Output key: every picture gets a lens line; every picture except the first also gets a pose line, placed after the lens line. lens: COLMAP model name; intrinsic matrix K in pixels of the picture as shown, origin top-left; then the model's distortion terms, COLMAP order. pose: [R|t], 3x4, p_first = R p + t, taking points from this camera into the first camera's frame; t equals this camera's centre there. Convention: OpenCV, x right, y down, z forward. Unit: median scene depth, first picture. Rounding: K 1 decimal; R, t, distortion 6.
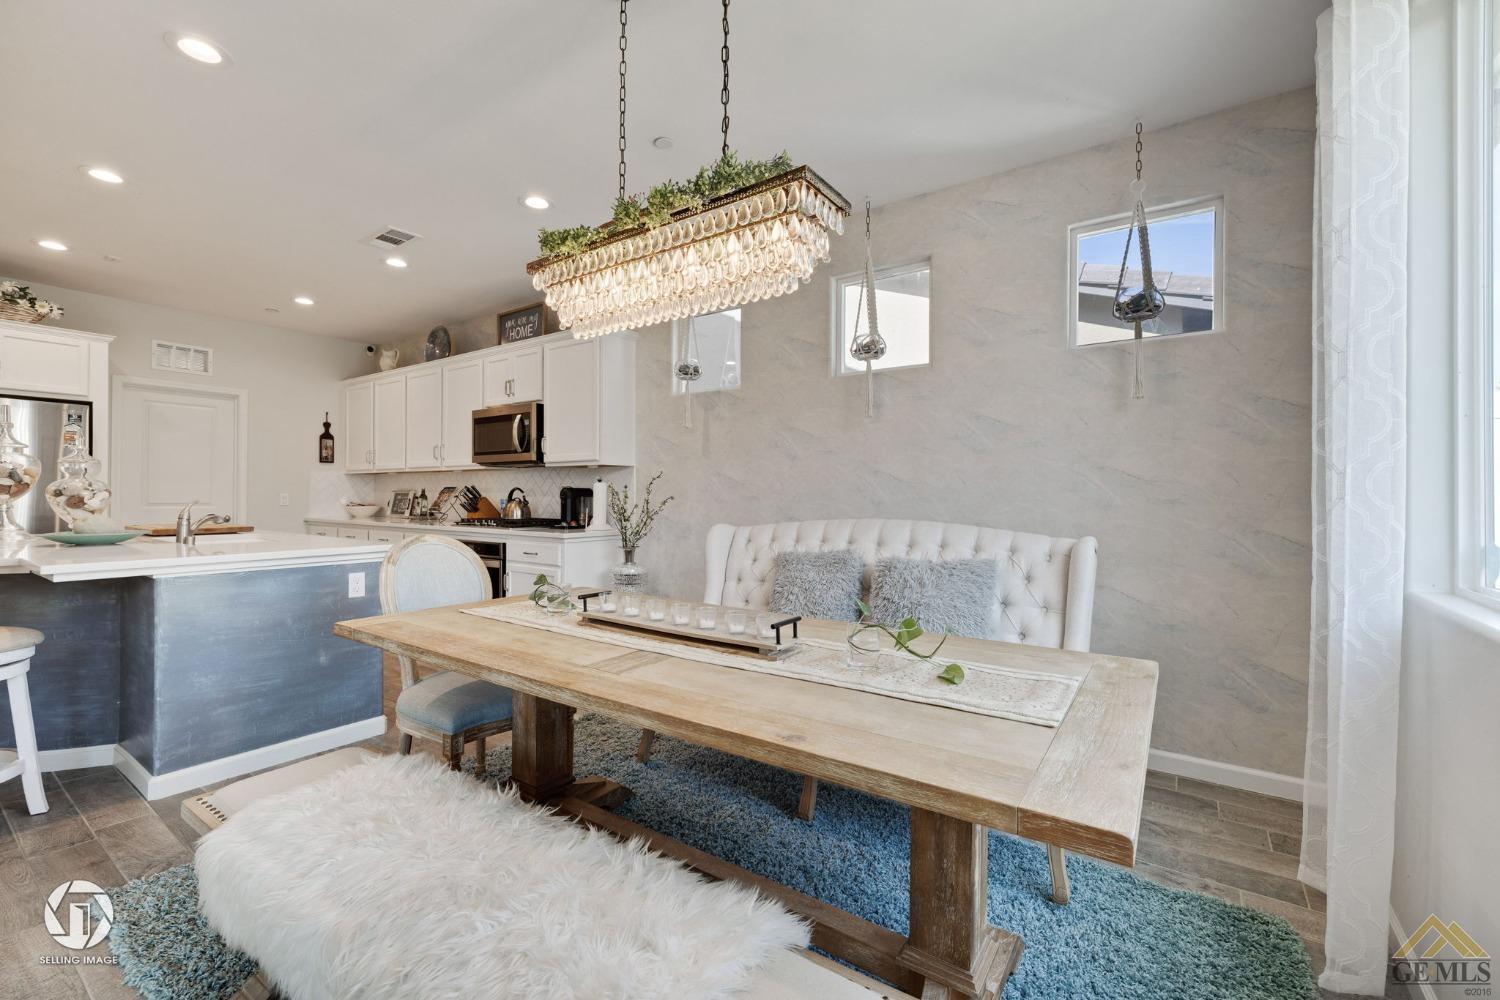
lens RADIAL K [[660.1, 0, 788.2], [0, 660.1, 506.1], [0, 0, 1]] dist [-0.017019, -0.000372]
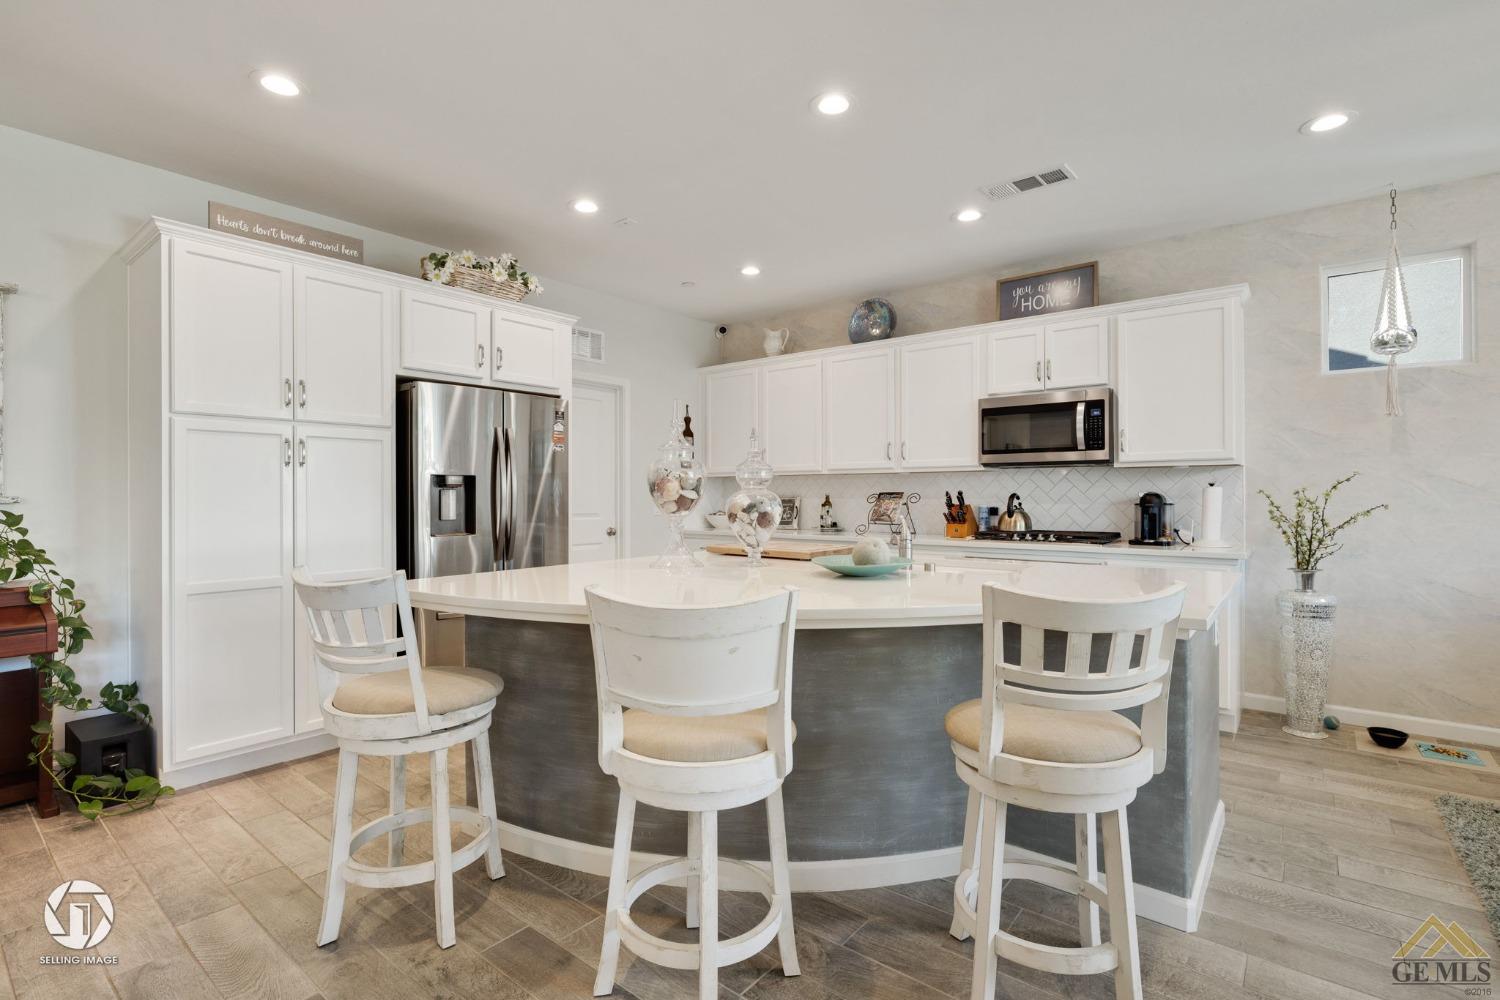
lens RADIAL K [[720.9, 0, 769.3], [0, 720.9, 495.9], [0, 0, 1]] dist [0.003457, 0.000730]
pose [[0.998402, -0.010580, -0.055505, -0.705357], [0.010063, 0.999903, -0.009578, -0.020656], [0.055601, 0.009004, 0.998412, 0.100345]]
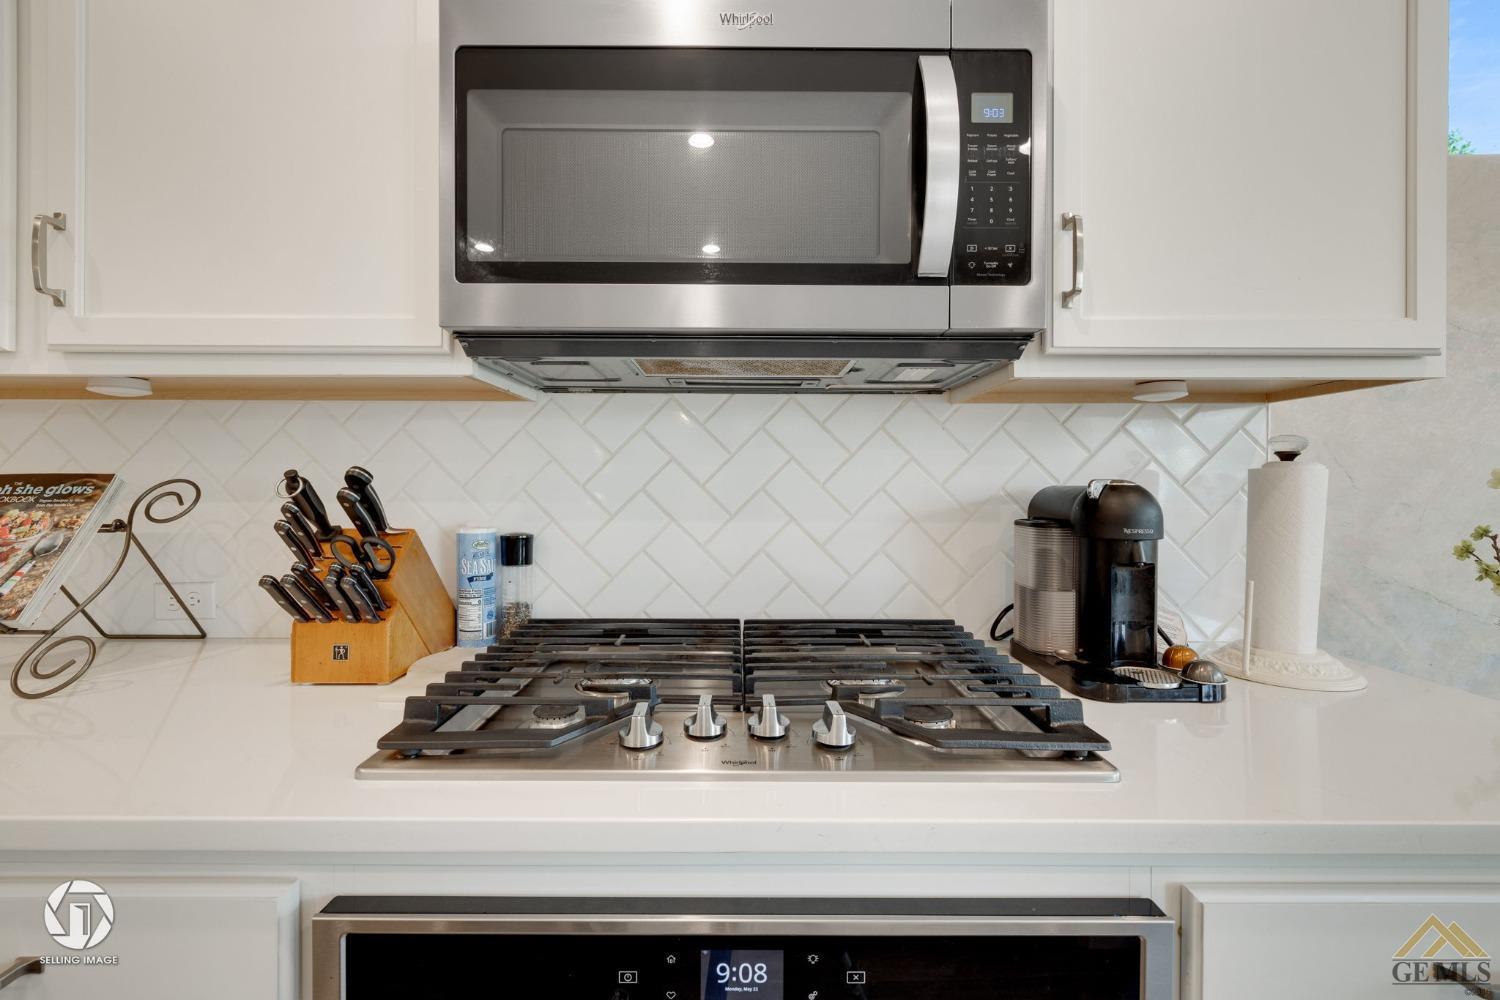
lens RADIAL K [[660.1, 0, 788.2], [0, 660.1, 506.1], [0, 0, 1]] dist [-0.017019, -0.000372]
pose [[0.814215, -0.013251, 0.580412, -0.515448], [0.010963, 0.999912, 0.007450, -0.022922], [-0.580460, 0.000297, 0.814289, 0.843133]]
